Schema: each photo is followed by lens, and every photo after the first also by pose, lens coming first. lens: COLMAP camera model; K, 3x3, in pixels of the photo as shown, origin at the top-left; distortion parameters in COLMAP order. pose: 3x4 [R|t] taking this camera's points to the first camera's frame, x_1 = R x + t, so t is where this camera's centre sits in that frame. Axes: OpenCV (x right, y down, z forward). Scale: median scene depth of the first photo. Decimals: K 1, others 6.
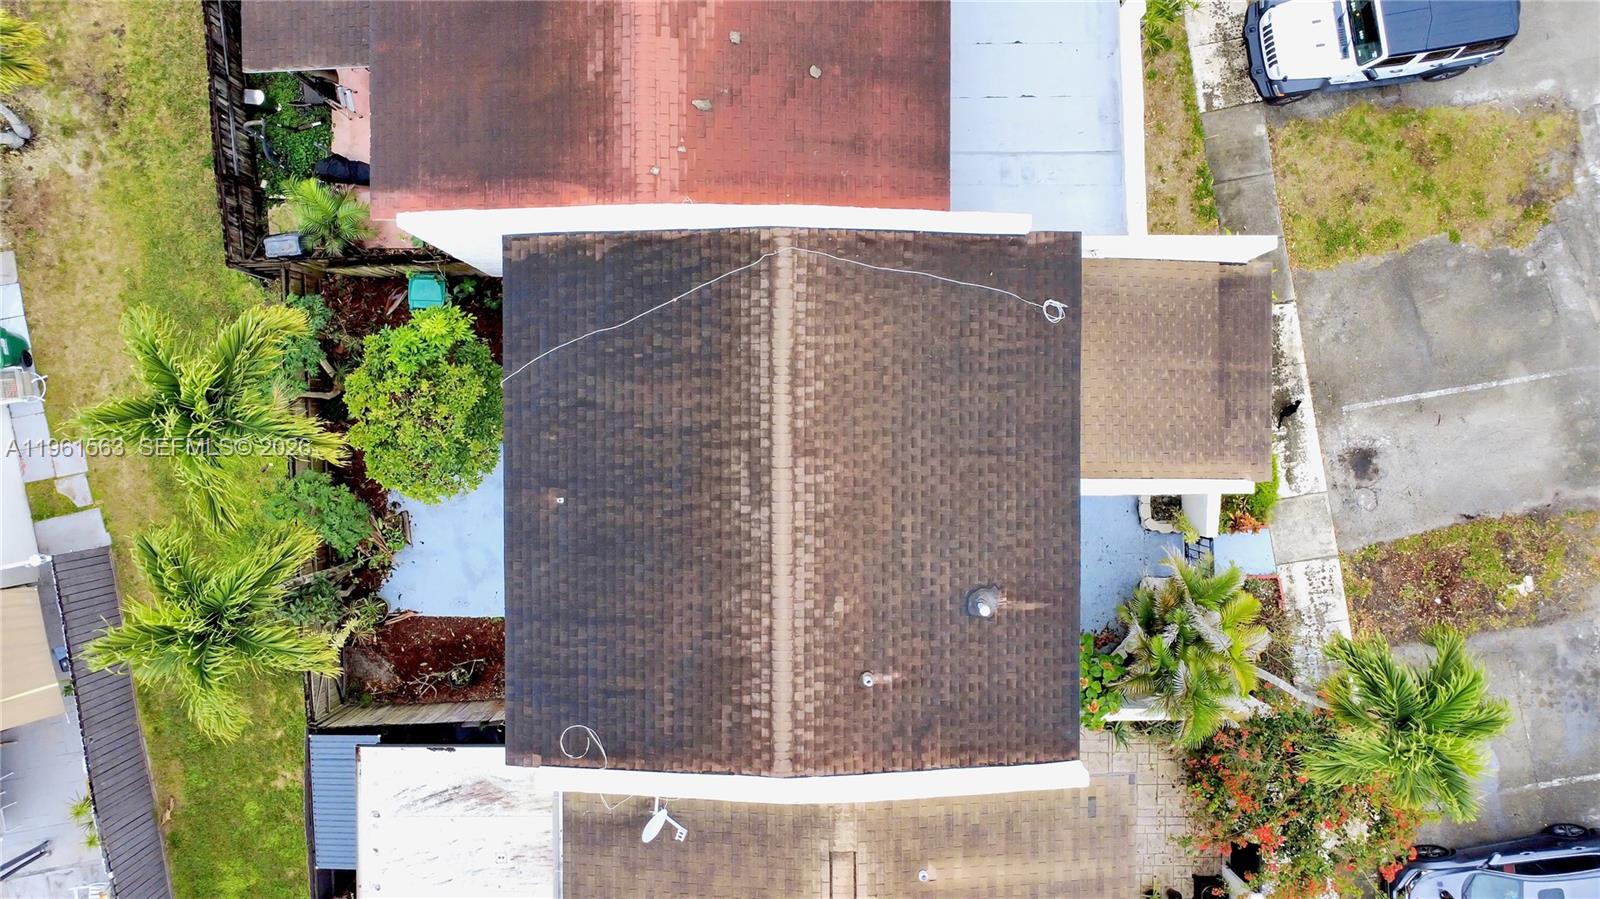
lens RADIAL K [[1274.5, 0, 800.0], [0, 1274.5, 449.5], [0, 0, 1]] dist [-0.002367, 0.001415]
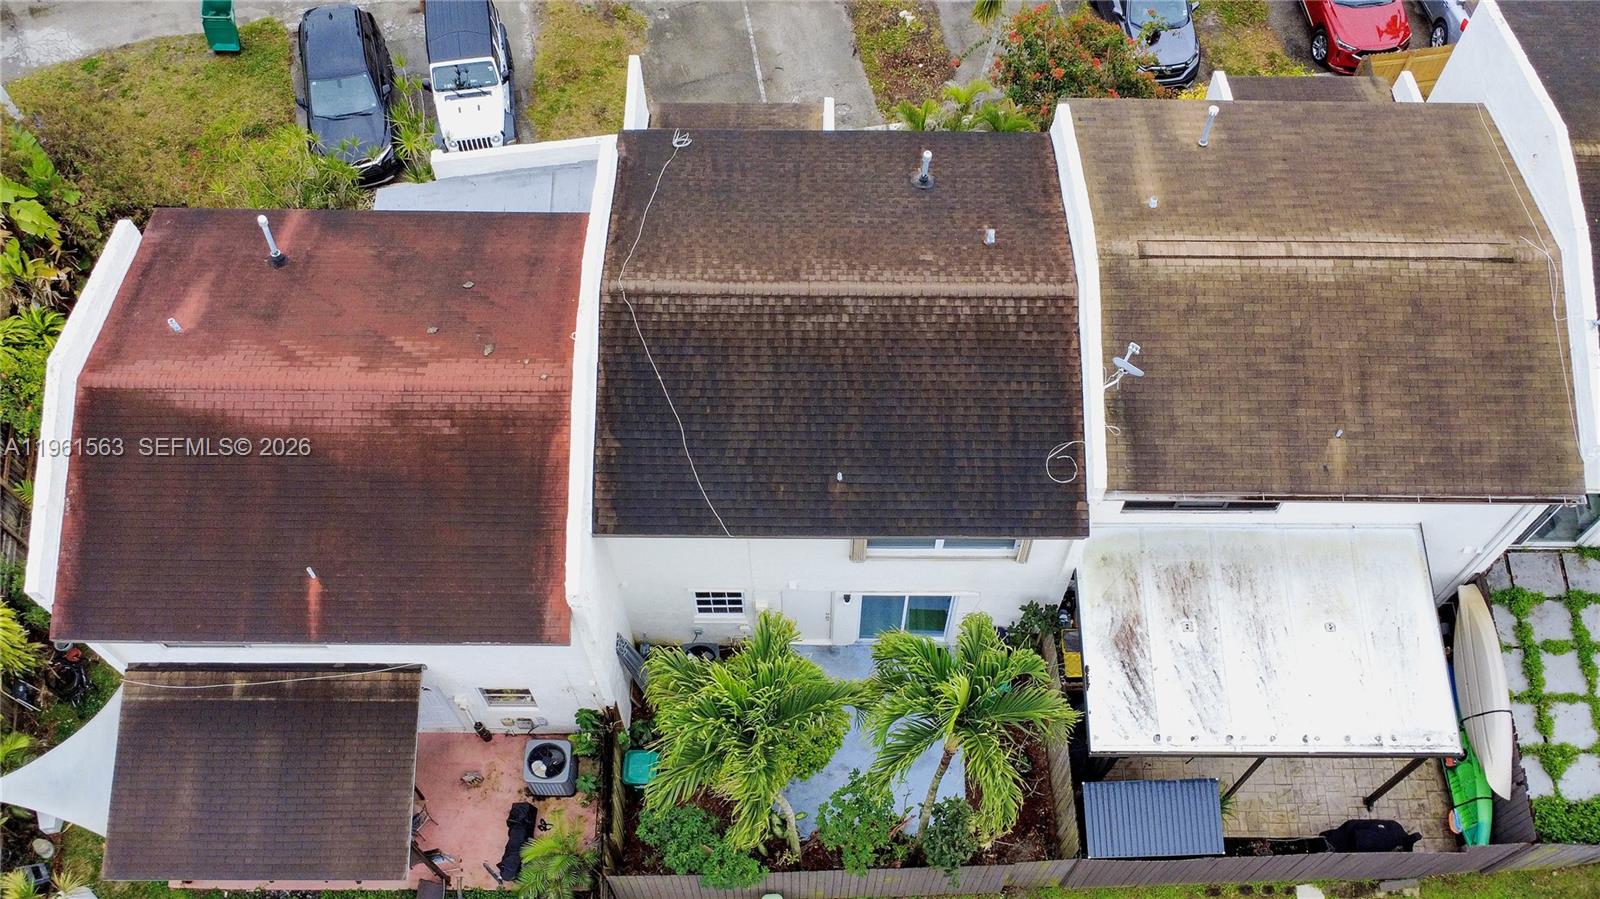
lens RADIAL K [[1188.4, 0, 800.0], [0, 1188.4, 449.5], [0, 0, 1]] dist [-0.000005, -0.003925]
pose [[0.001343, -0.934732, 0.355350, -0.530515], [0.999950, -0.002257, -0.009715, 0.016325], [0.009882, 0.355345, 0.934683, 0.045444]]
